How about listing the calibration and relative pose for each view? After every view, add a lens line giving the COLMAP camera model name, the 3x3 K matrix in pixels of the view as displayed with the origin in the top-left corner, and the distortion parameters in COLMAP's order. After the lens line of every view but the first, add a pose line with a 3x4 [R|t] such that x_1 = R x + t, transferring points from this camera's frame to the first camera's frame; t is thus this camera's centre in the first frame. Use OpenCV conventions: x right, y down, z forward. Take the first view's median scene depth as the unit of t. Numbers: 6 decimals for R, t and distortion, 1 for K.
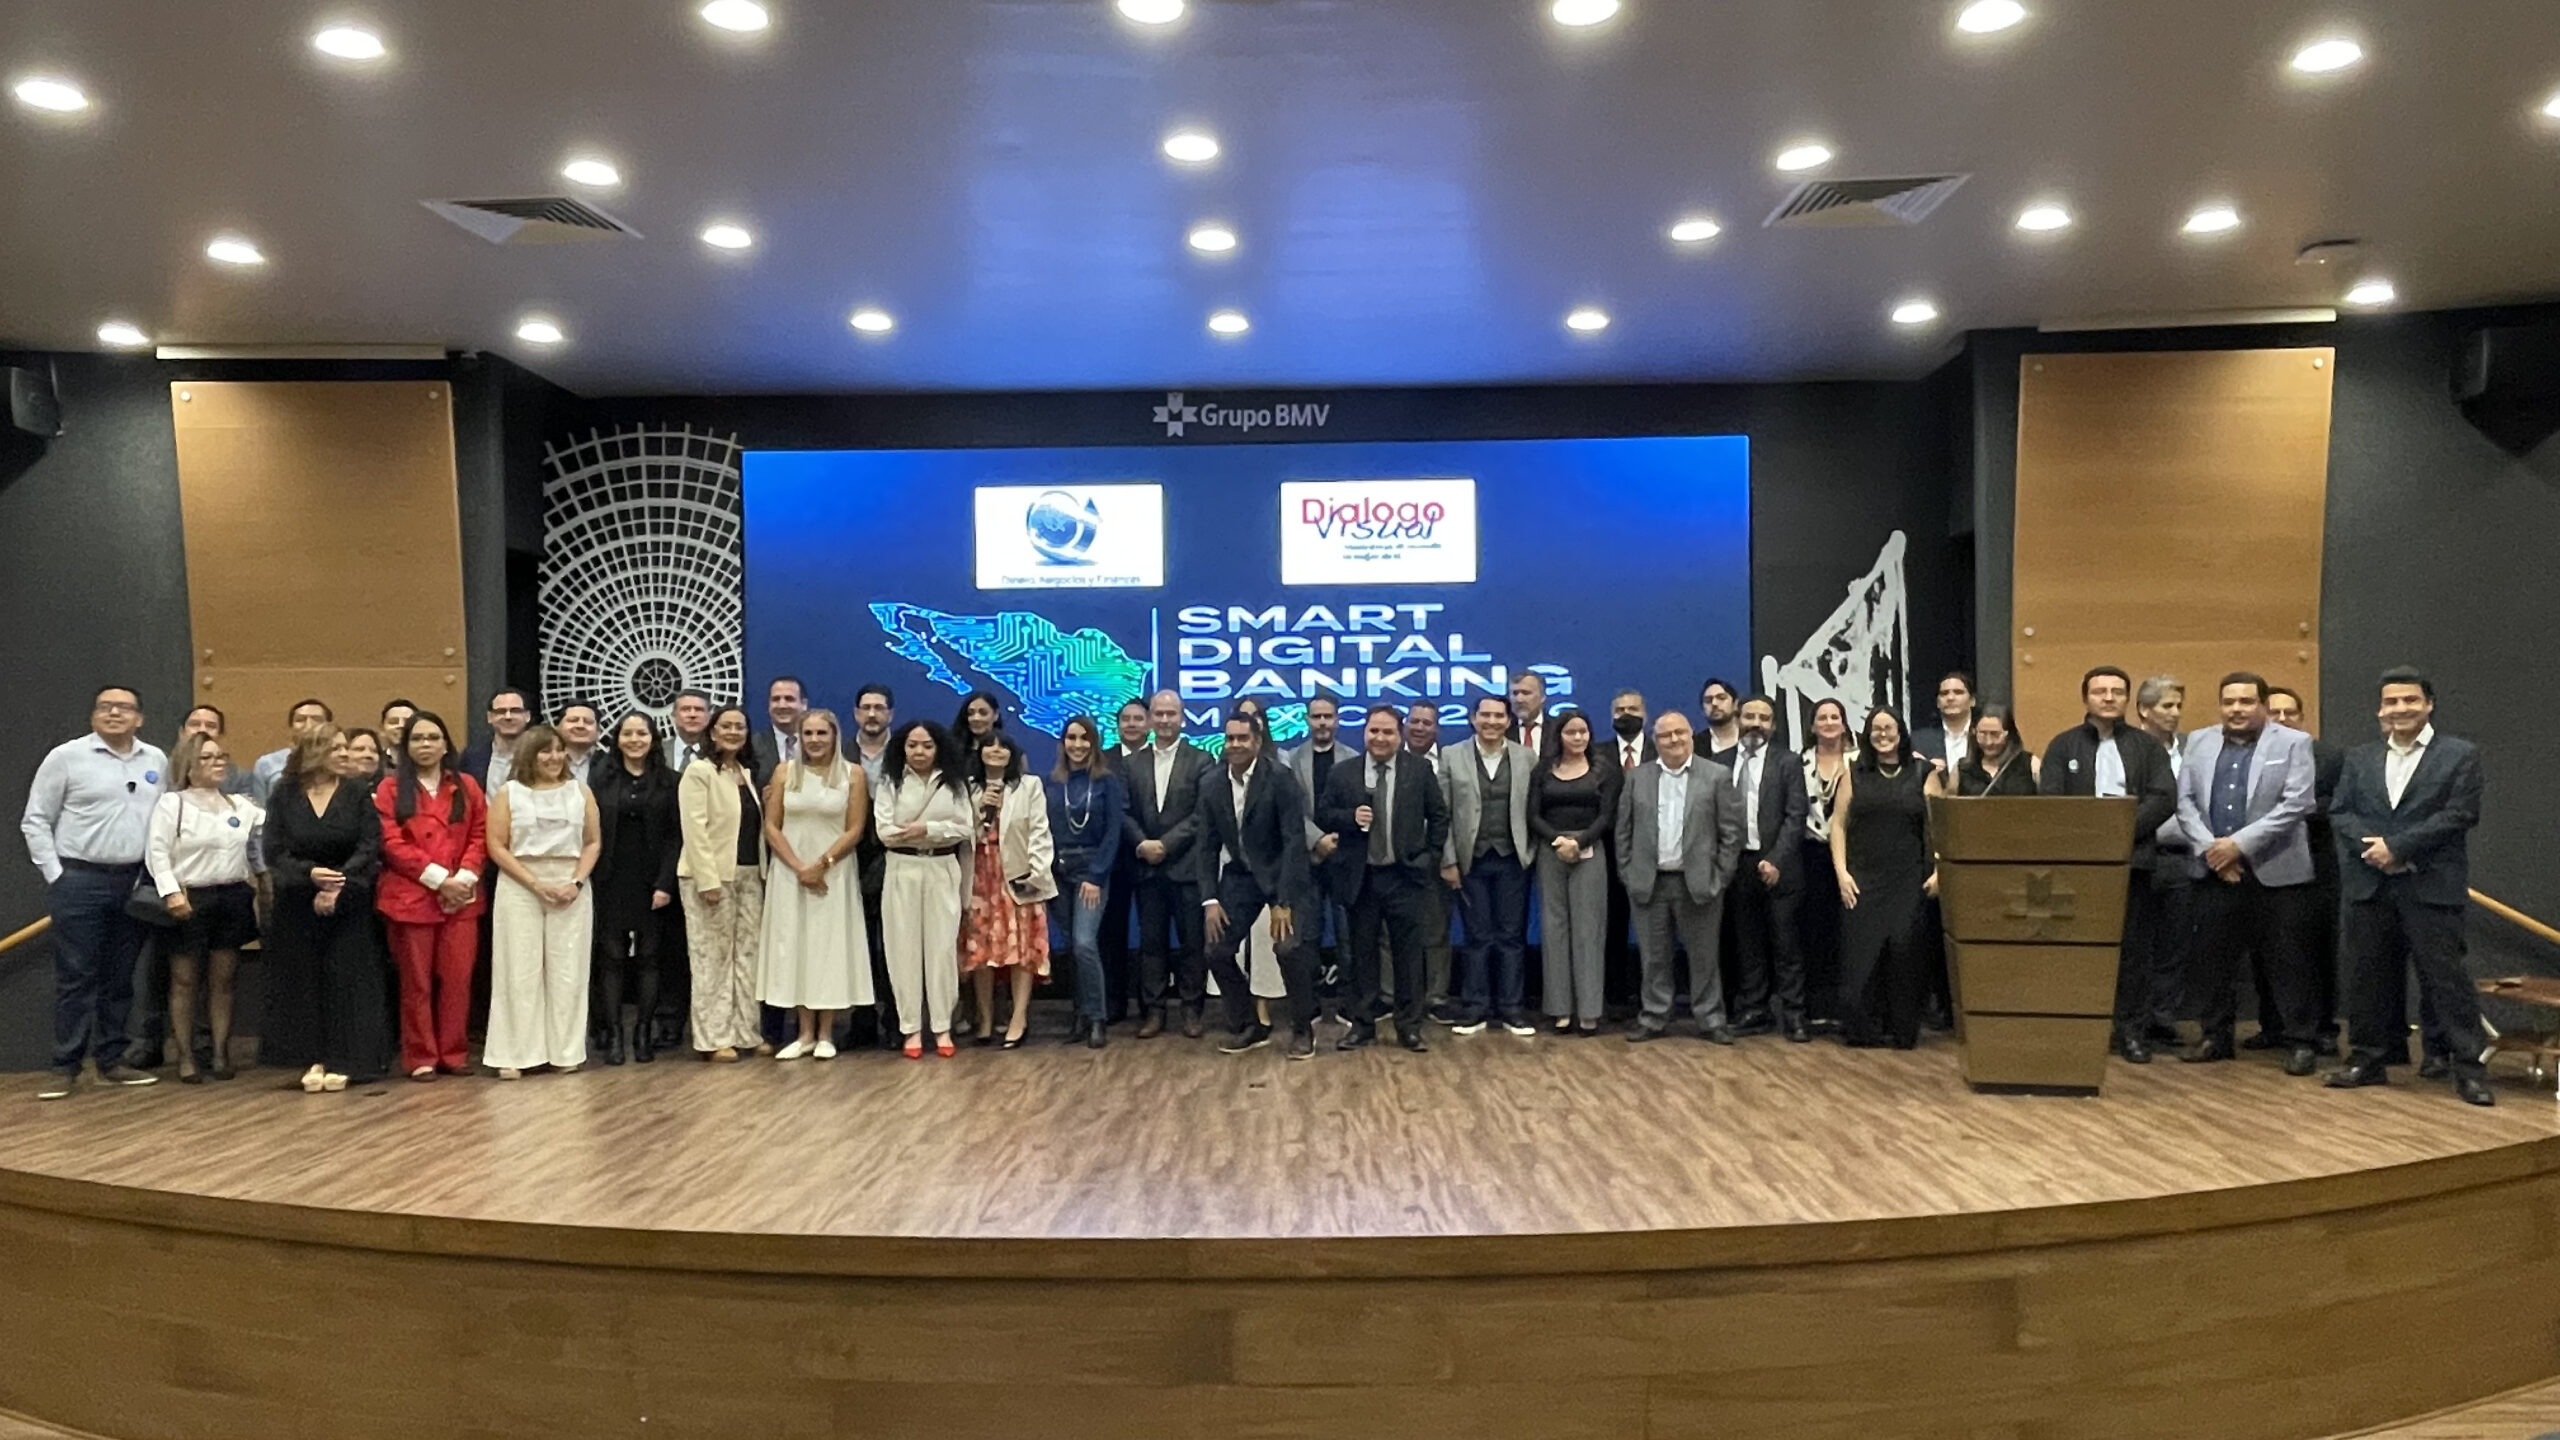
lens RADIAL K [[1756.7, 0, 1275.7], [0, 1756.7, 718.0], [0, 0, 1]] dist [0.015699, -0.005494]
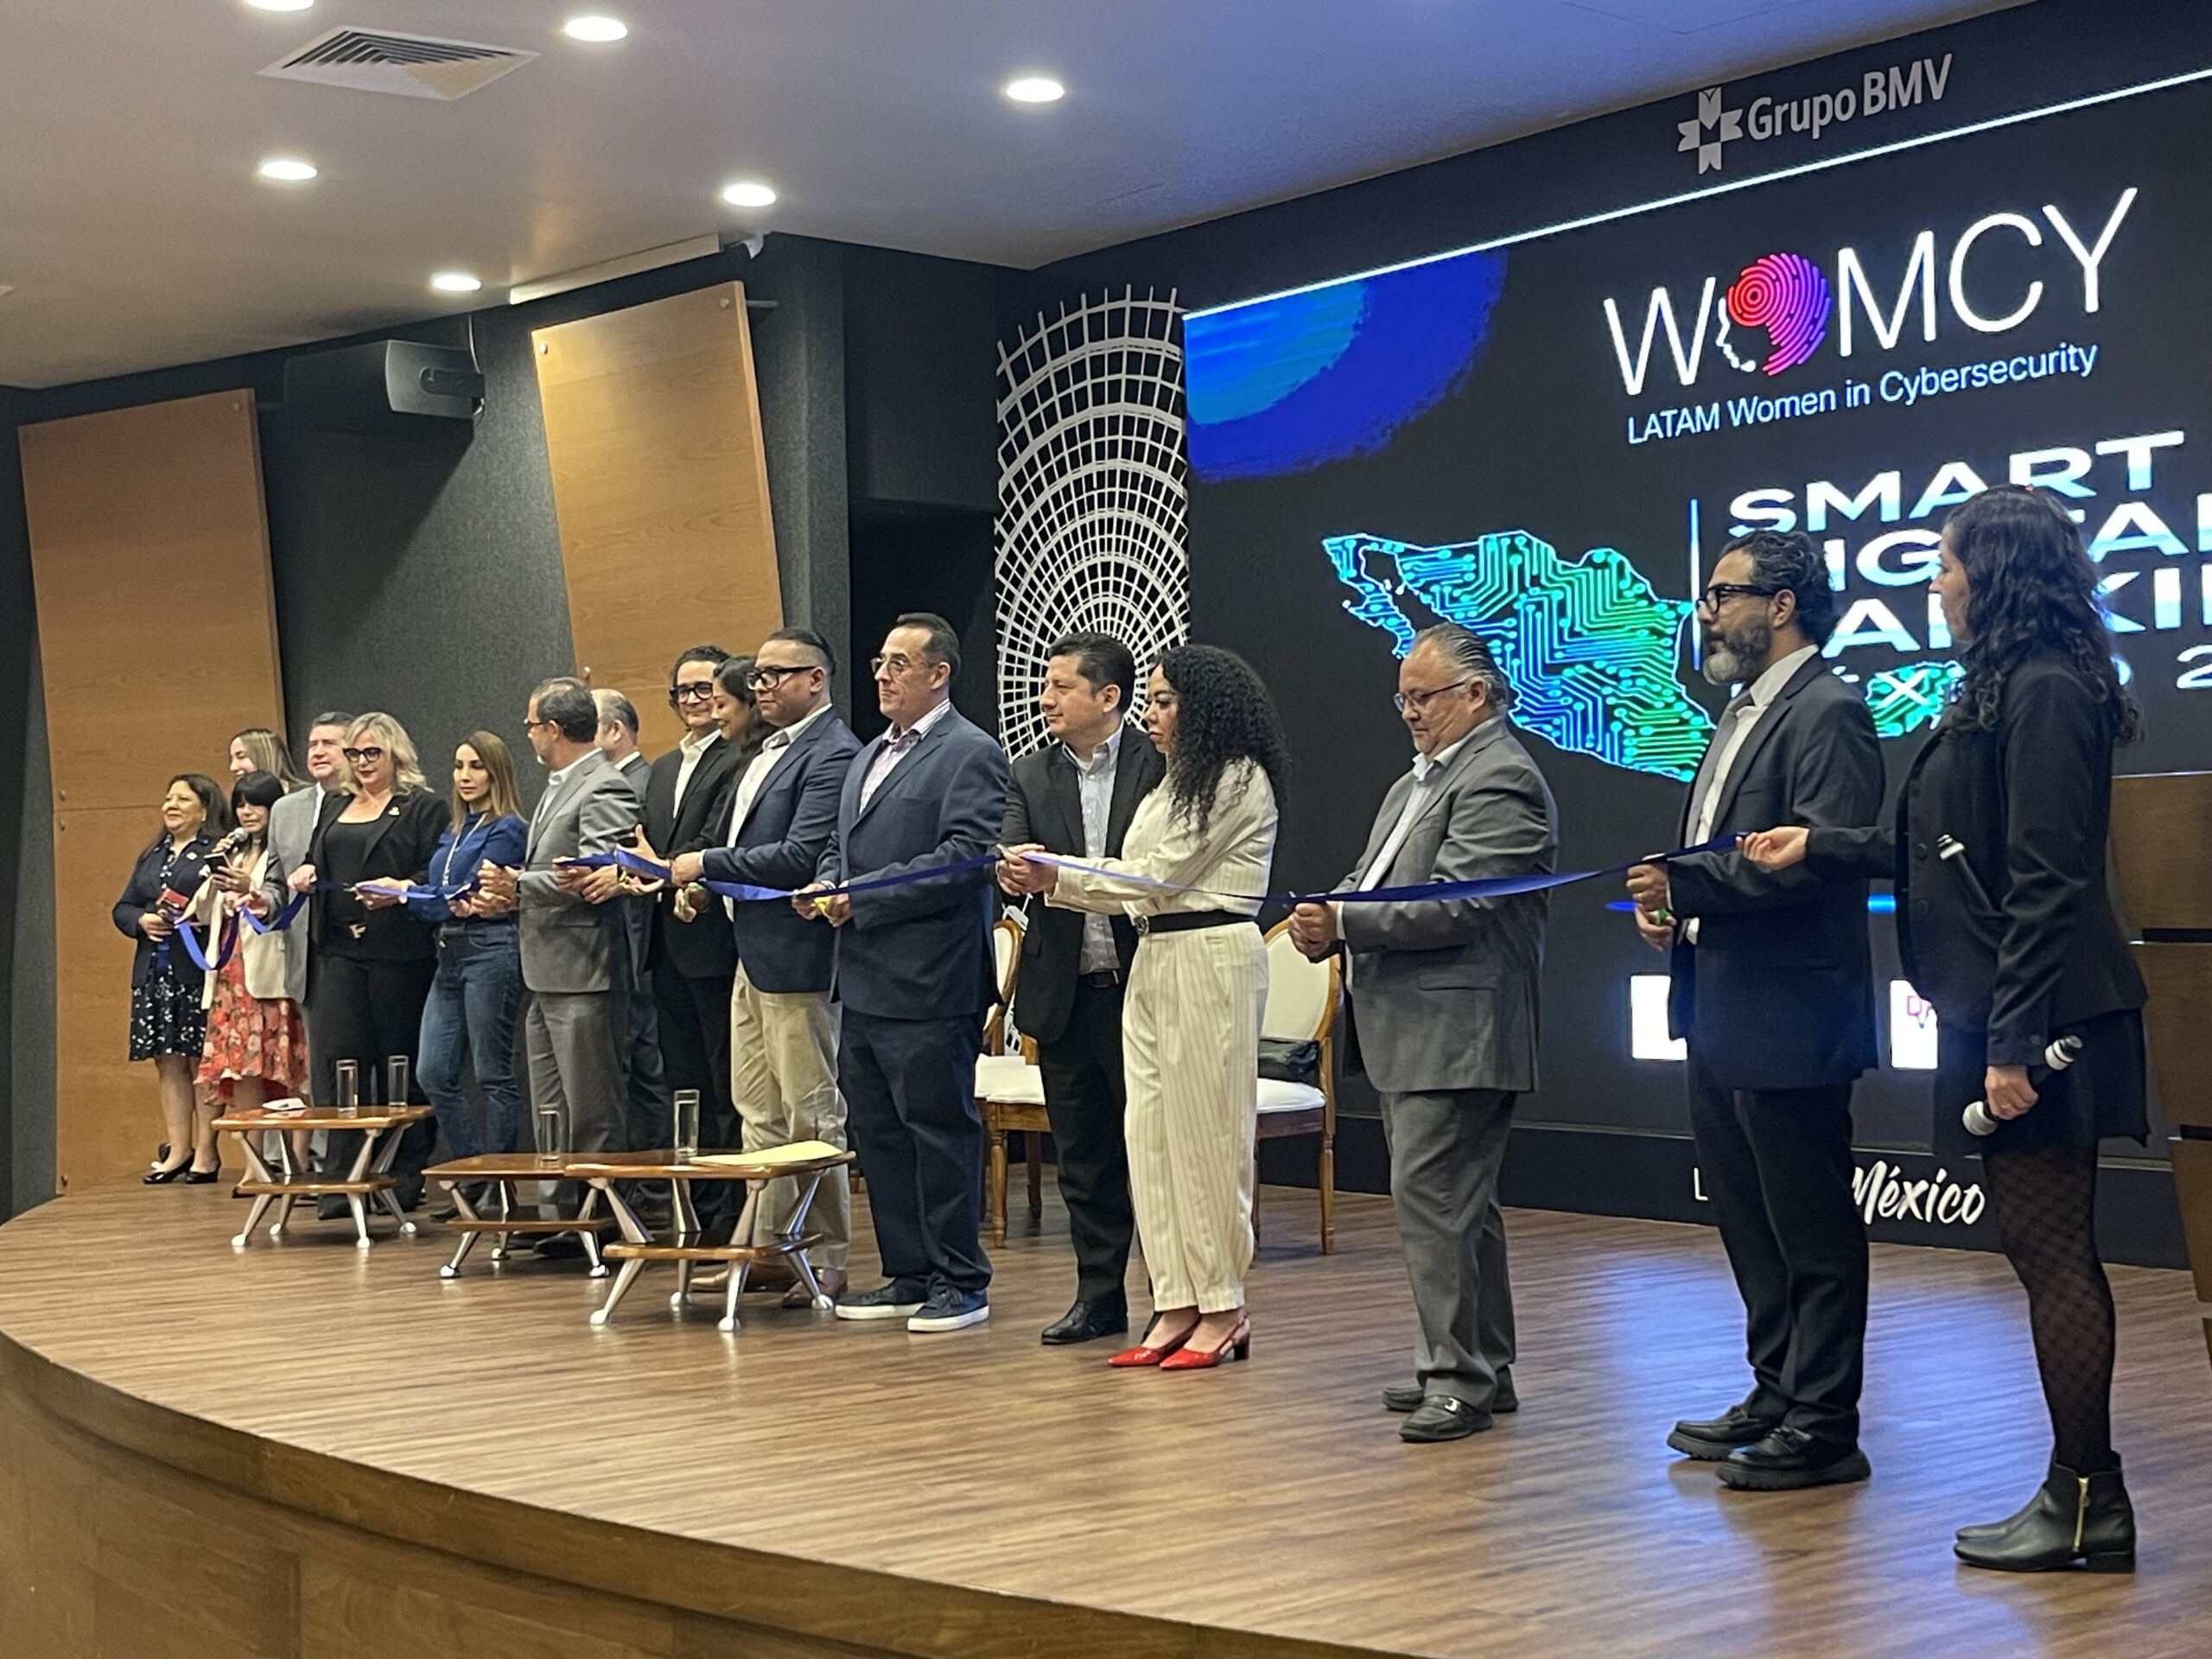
lens RADIAL K [[3130.4, 0, 1108.1], [0, 3130.4, 843.4], [0, 0, 1]] dist [0.112084, 0.000000]
pose [[0.650636, -0.010932, -0.759311, 0.544985], [0.019243, 0.999813, 0.002095, 0.037203], [0.759146, -0.015974, 0.650724, 0.234295]]
